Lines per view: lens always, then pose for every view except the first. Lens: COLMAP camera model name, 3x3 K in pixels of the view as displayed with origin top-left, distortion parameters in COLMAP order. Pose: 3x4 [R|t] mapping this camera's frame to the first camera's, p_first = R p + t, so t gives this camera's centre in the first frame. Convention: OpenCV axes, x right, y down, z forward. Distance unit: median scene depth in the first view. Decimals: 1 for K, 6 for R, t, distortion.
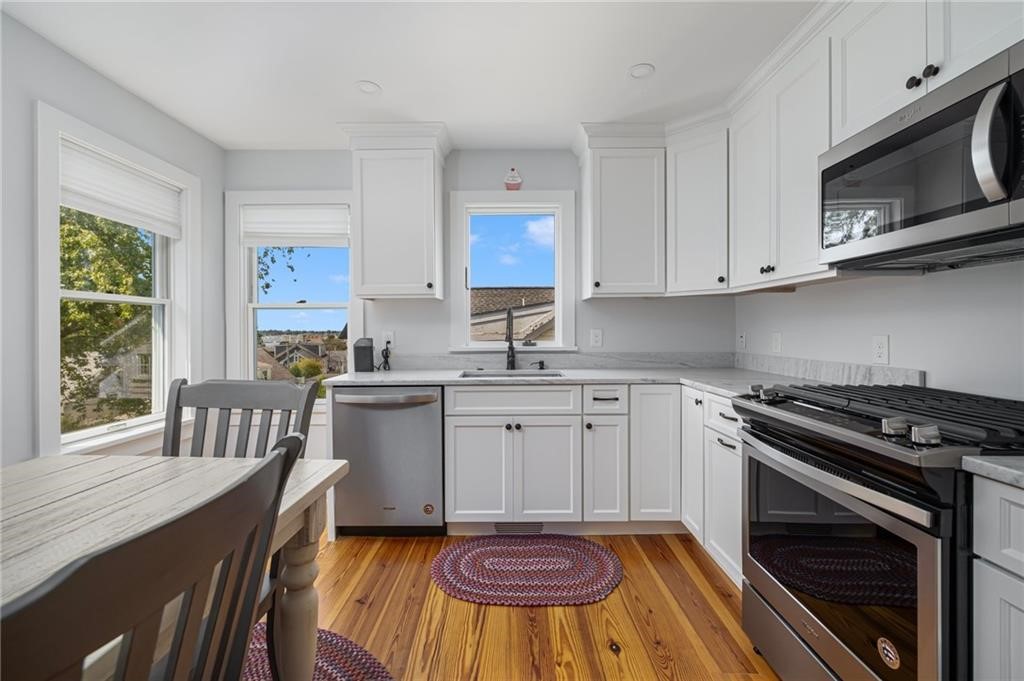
lens RADIAL K [[438.8, 0, 507.5], [0, 438.8, 328.3], [0, 0, 1]] dist [0.002383, 0.000103]
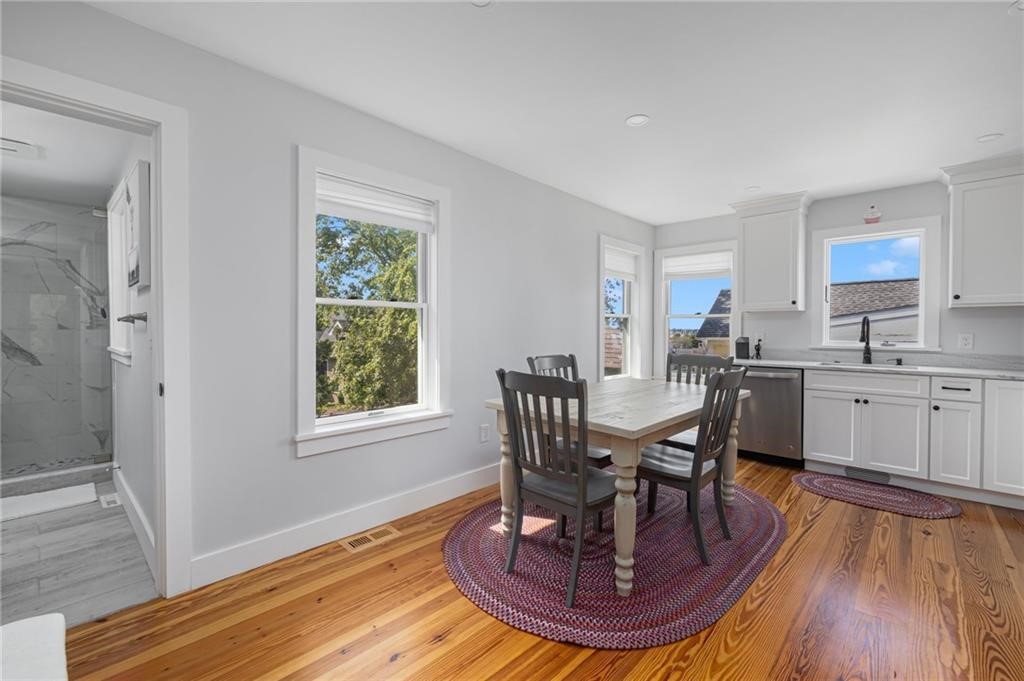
lens RADIAL K [[436.5, 0, 505.1], [0, 436.5, 334.9], [0, 0, 1]] dist [0.001637, 0.000521]
pose [[0.727265, 0.016408, -0.686160, 0.140536], [-0.003360, 0.999787, 0.020345, -0.016500], [0.686348, -0.012491, 0.727166, -0.814972]]
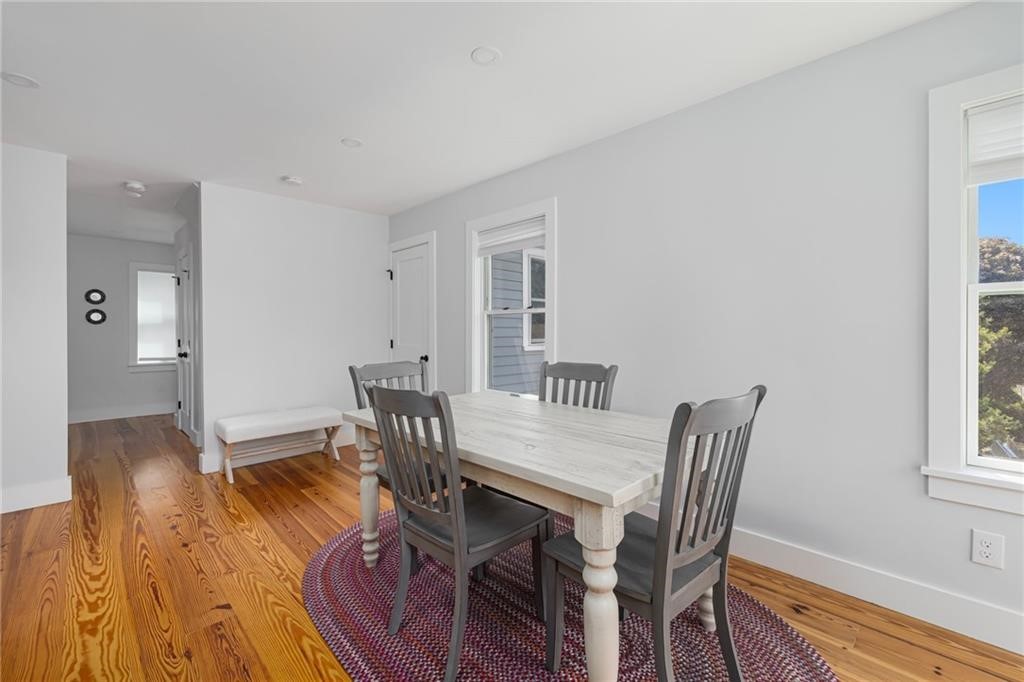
lens RADIAL K [[438.8, 0, 507.5], [0, 438.8, 328.8], [0, 0, 1]] dist [0.002383, 0.000103]
pose [[-0.709193, 0.001914, -0.705012, 0.196162], [0.008246, 0.999950, -0.005580, -0.006522], [0.704966, -0.009771, -0.709173, 0.780003]]
